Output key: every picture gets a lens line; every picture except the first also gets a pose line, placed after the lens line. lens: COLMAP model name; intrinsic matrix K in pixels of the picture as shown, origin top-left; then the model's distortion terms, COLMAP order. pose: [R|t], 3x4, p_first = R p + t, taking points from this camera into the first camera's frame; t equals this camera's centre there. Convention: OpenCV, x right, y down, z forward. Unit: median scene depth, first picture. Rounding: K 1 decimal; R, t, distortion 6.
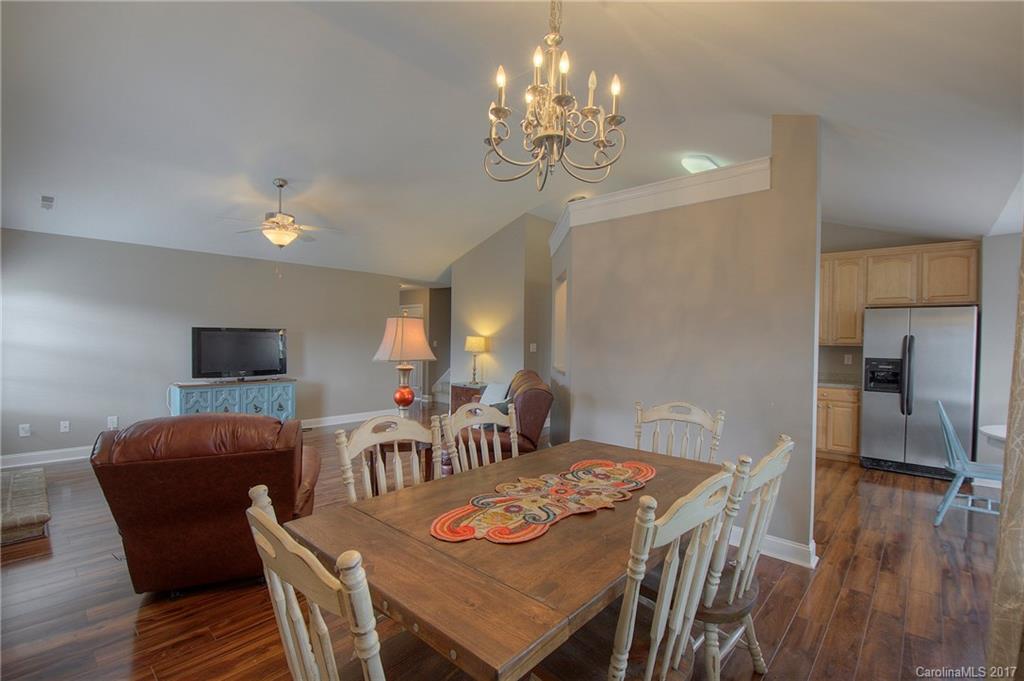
lens RADIAL K [[457.5, 0, 514.9], [0, 457.5, 341.8], [0, 0, 1]] dist [0.001431, -0.015714]
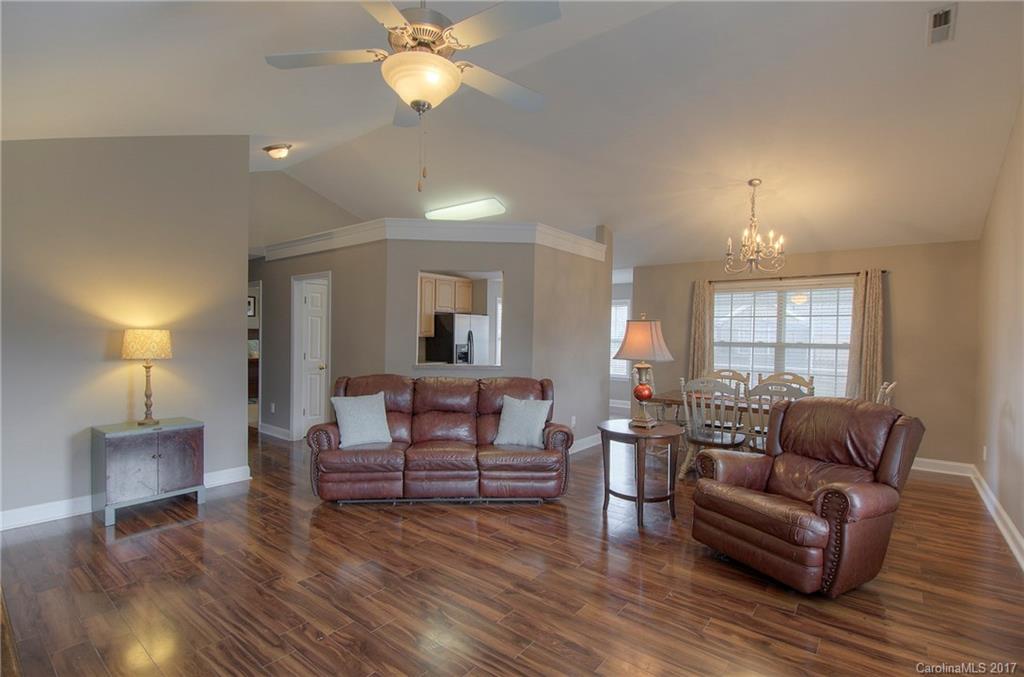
lens RADIAL K [[457.5, 0, 514.9], [0, 457.5, 339.8], [0, 0, 1]] dist [0.001431, -0.015714]
pose [[-0.048010, -0.023327, 0.998574, -0.816636], [-0.006293, 0.999714, 0.023051, -0.020317], [-0.998827, -0.005177, -0.048143, 0.839487]]
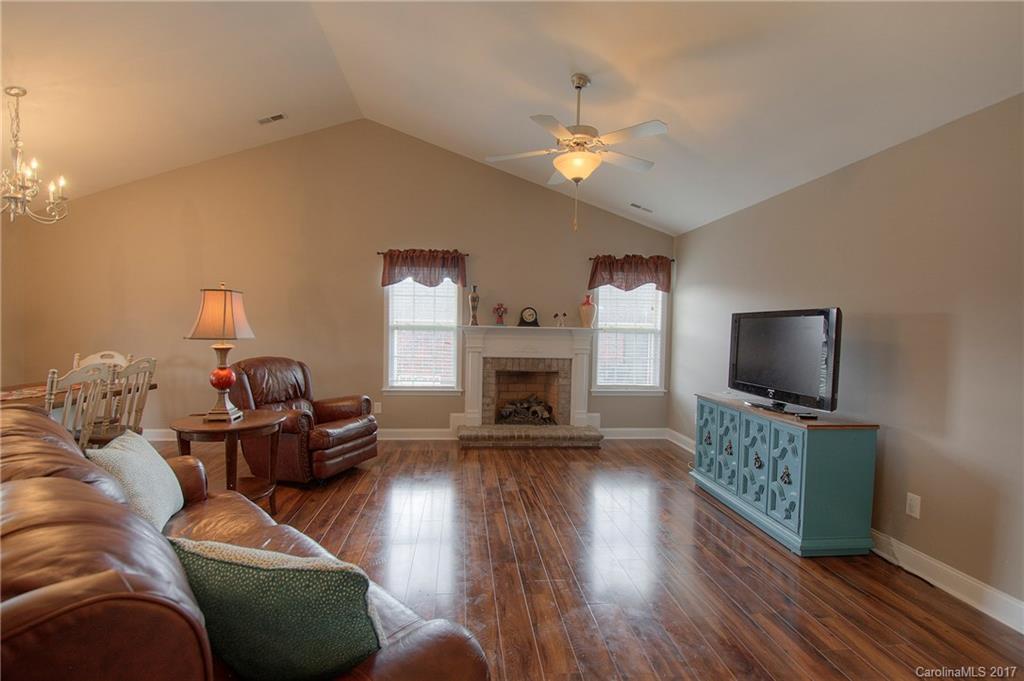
lens RADIAL K [[457.5, 0, 514.9], [0, 457.5, 341.8], [0, 0, 1]] dist [0.001431, -0.015714]
pose [[-0.656833, 0.003849, -0.754026, 0.024799], [-0.031040, 0.999001, 0.032139, -0.001871], [0.753397, 0.044515, -0.656057, 1.238012]]
